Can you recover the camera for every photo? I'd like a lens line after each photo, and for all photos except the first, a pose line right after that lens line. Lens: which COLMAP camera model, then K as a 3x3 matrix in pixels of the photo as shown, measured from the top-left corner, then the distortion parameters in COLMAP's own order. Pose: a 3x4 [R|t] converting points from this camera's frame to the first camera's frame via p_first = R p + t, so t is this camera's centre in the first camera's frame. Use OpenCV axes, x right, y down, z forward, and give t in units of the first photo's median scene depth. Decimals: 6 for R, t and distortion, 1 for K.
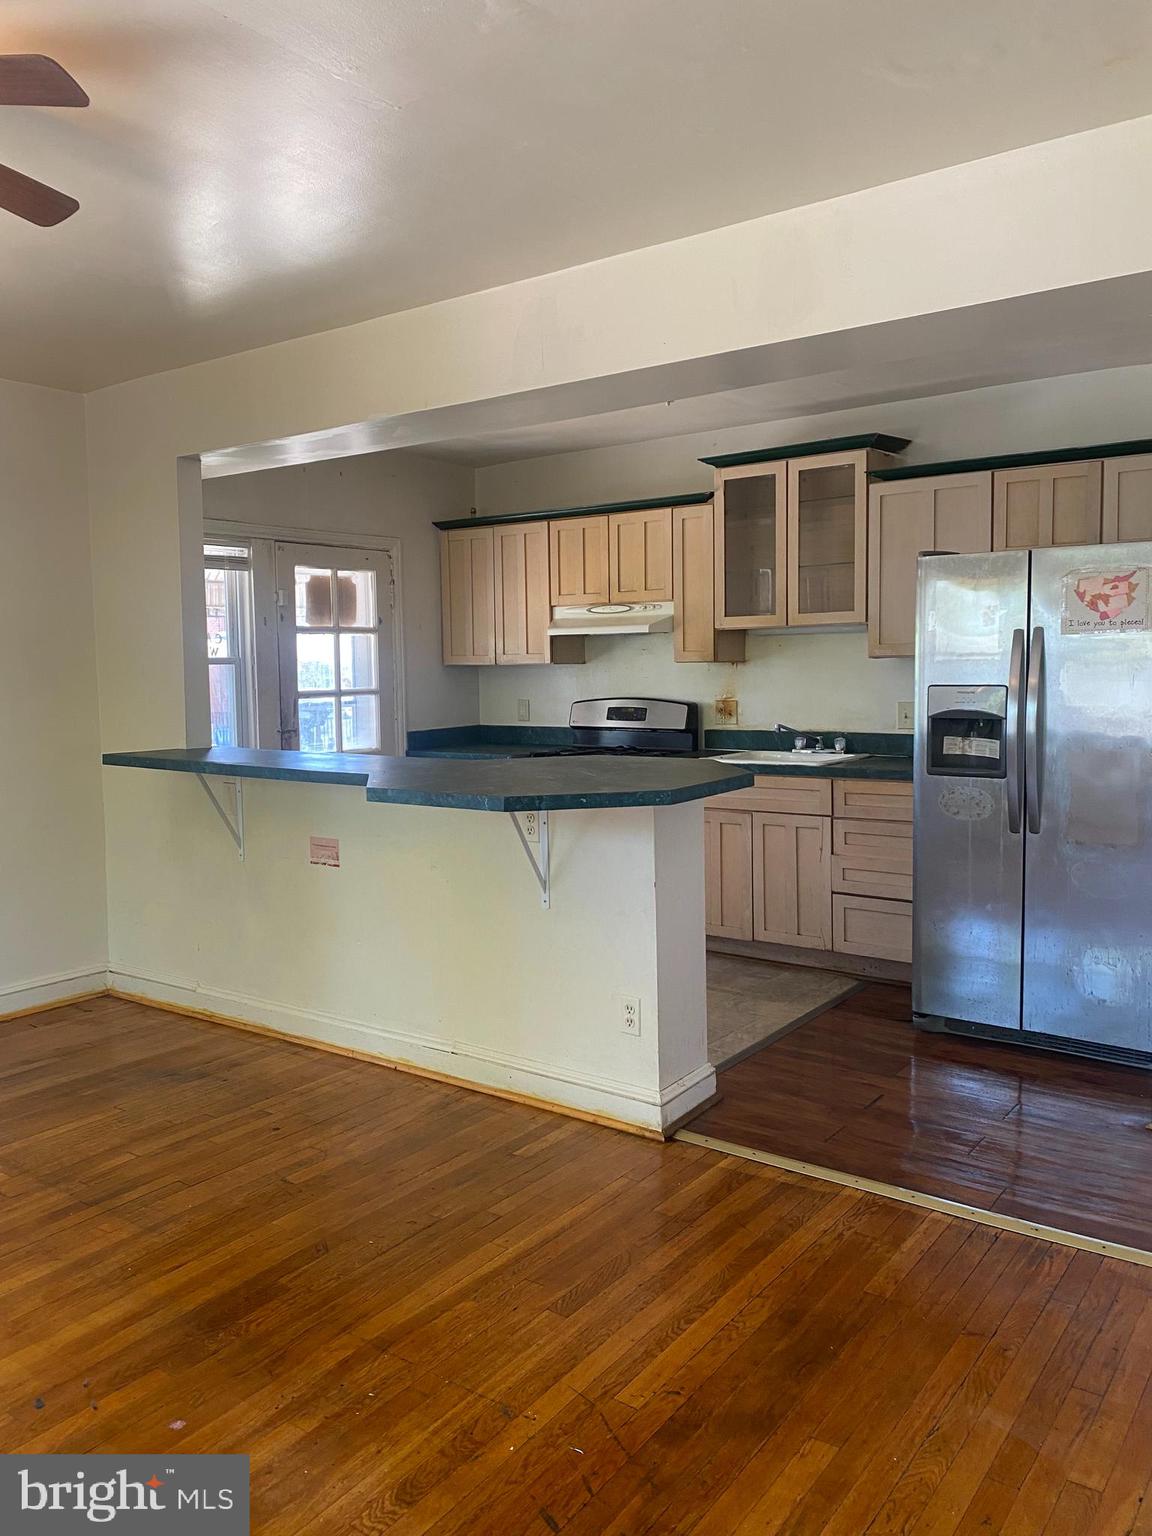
lens RADIAL K [[1162.8, 0, 577.2], [0, 1162.8, 765.8], [0, 0, 1]] dist [0.064800, -0.077497]
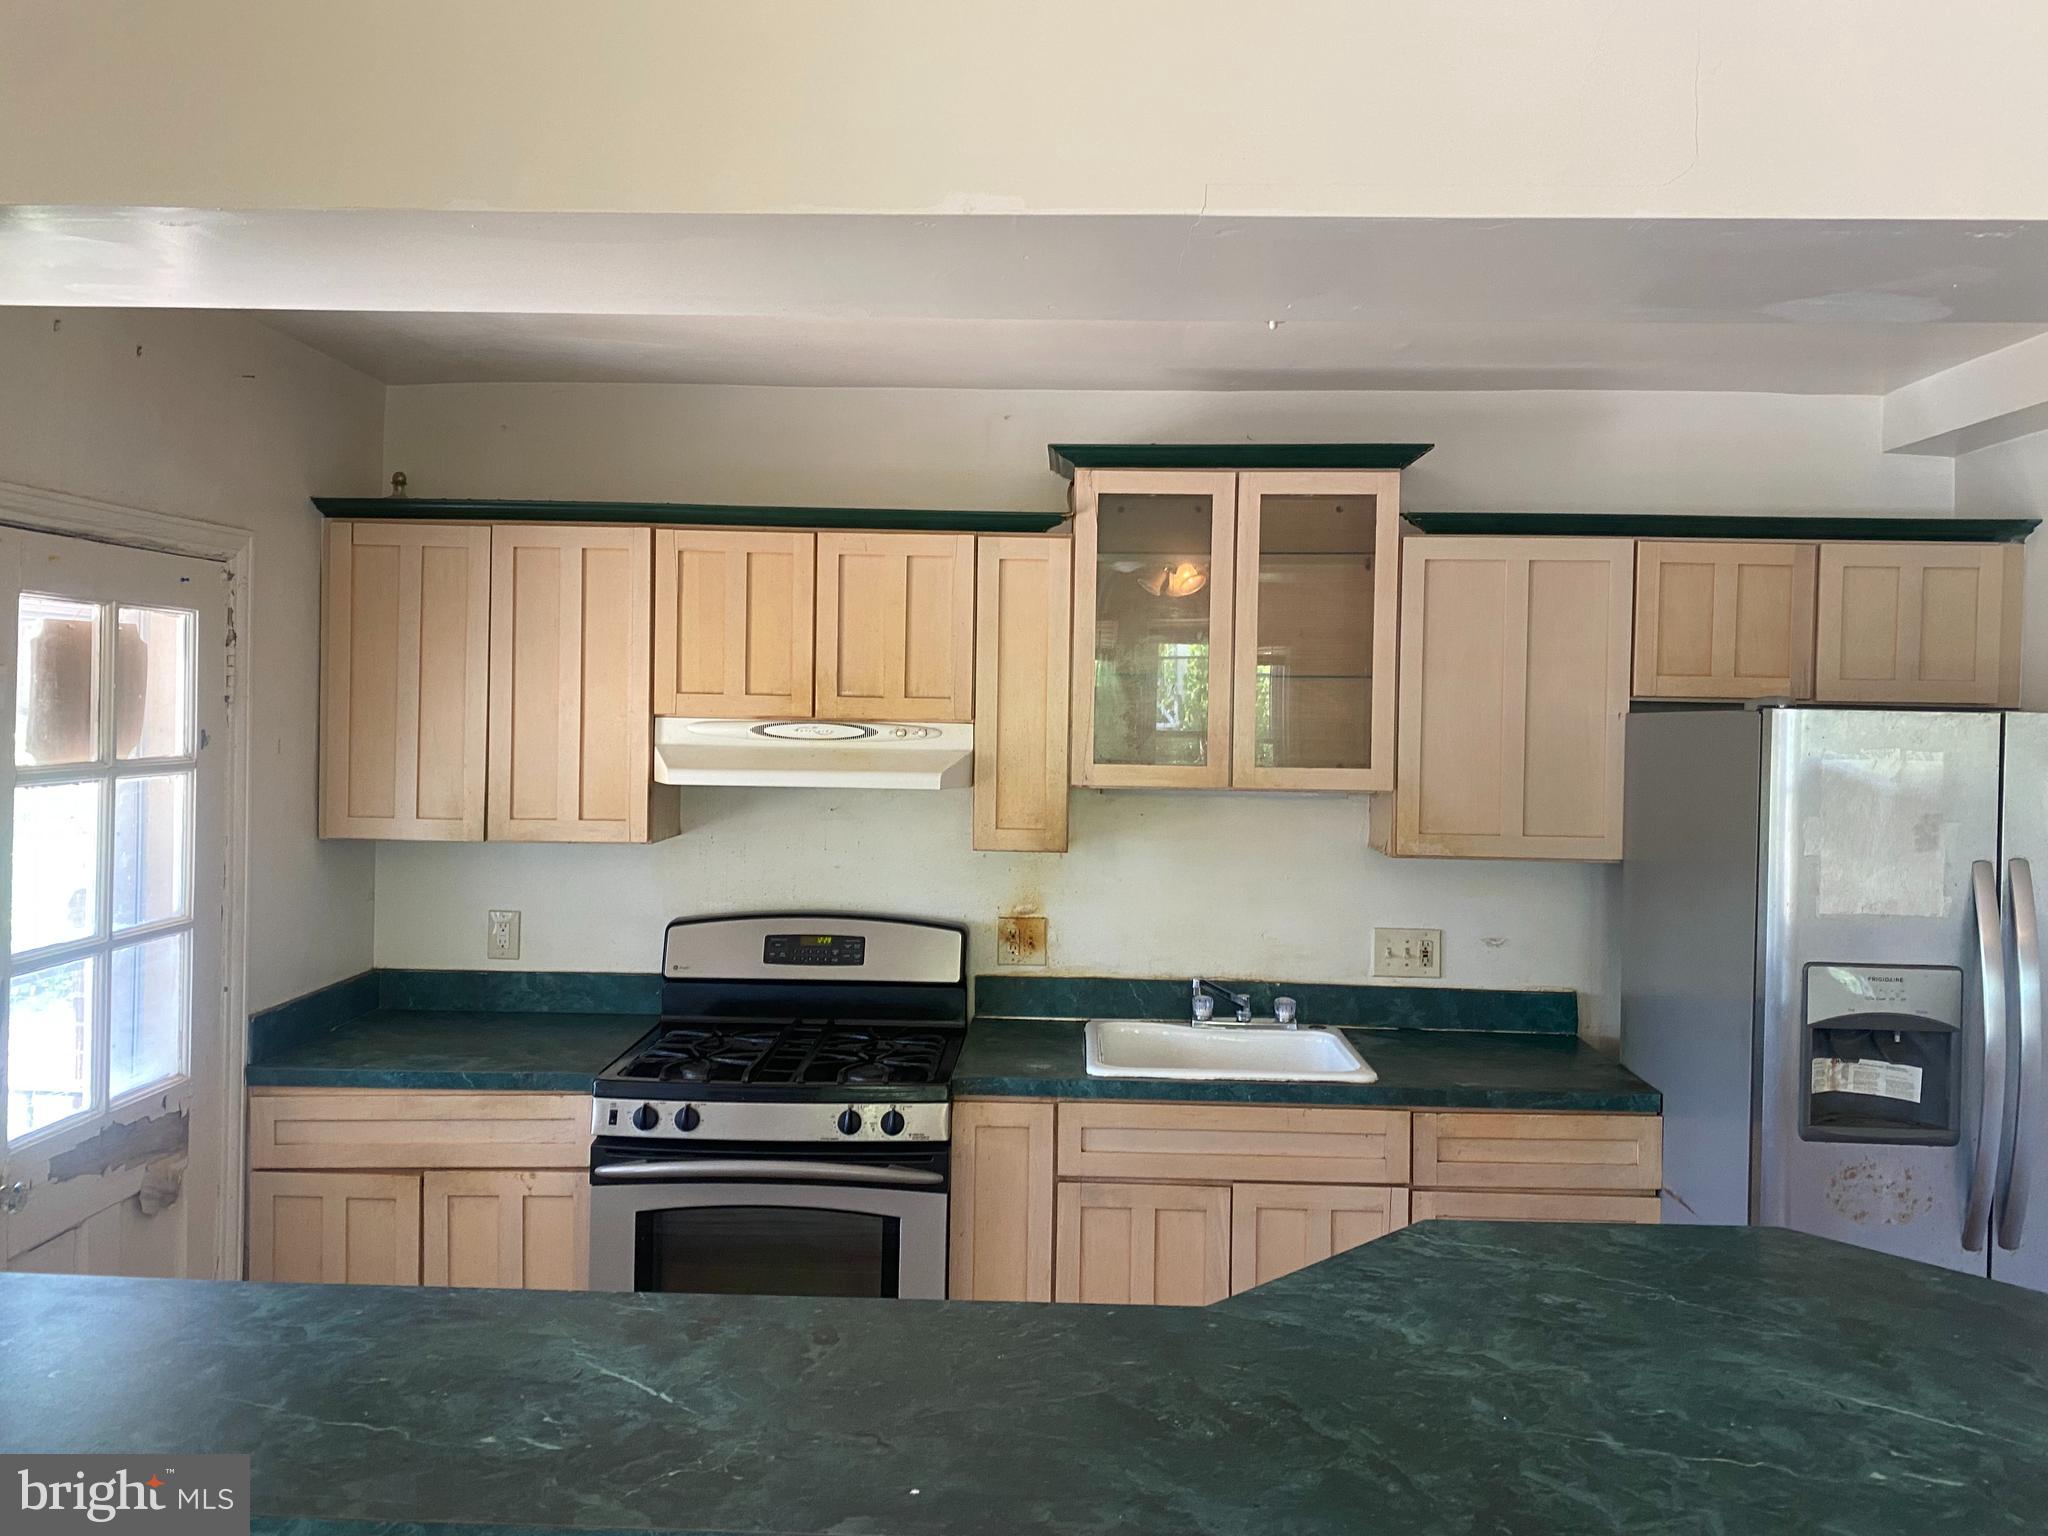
lens RADIAL K [[1550.4, 0, 999.0], [0, 1550.4, 682.6], [0, 0, 1]] dist [0.064800, -0.077497]
pose [[0.820941, 0.036734, 0.569830, -0.266266], [0.021329, 0.995260, -0.094887, -0.093740], [-0.570614, 0.090050, 0.816266, 0.451963]]
